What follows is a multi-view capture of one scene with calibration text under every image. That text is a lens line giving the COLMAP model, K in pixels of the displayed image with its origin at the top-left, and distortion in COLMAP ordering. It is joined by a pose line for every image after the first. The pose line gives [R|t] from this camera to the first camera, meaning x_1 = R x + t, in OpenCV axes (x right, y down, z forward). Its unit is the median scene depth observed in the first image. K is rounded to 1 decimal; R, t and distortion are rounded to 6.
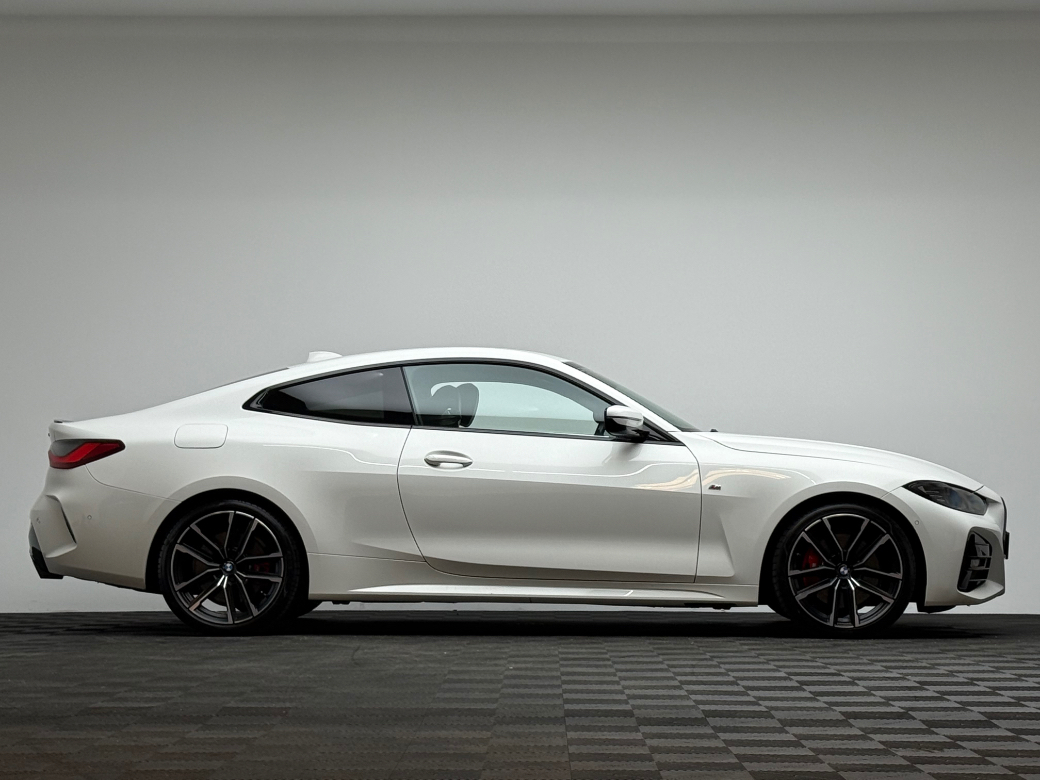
lens RADIAL K [[2397.6, 0, 520.0], [0, 2397.6, 391.0], [0, 0, 1]] dist [0.082440, 0.000000]
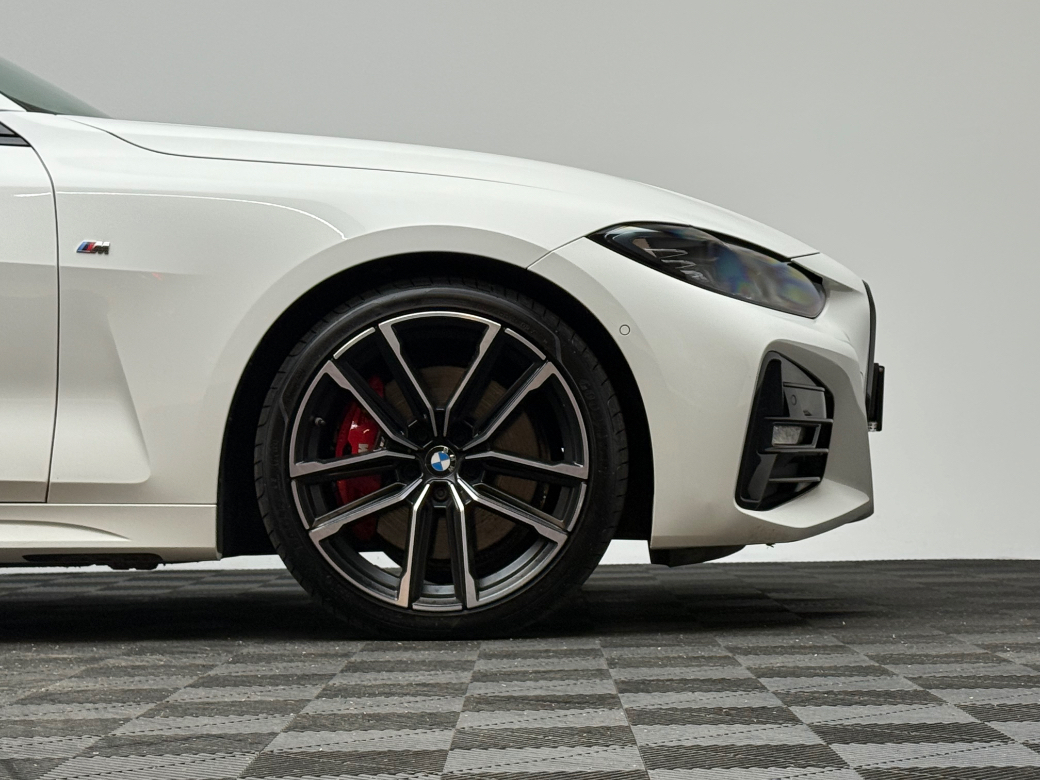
lens RADIAL K [[2397.6, 0, 520.0], [0, 2397.6, 389.2], [0, 0, 1]] dist [0.082440, 0.000000]
pose [[0.999780, -0.019451, 0.007818, 0.144868], [0.019254, 0.999513, 0.024544, 0.054320], [-0.008291, -0.024388, 0.999668, 0.618973]]
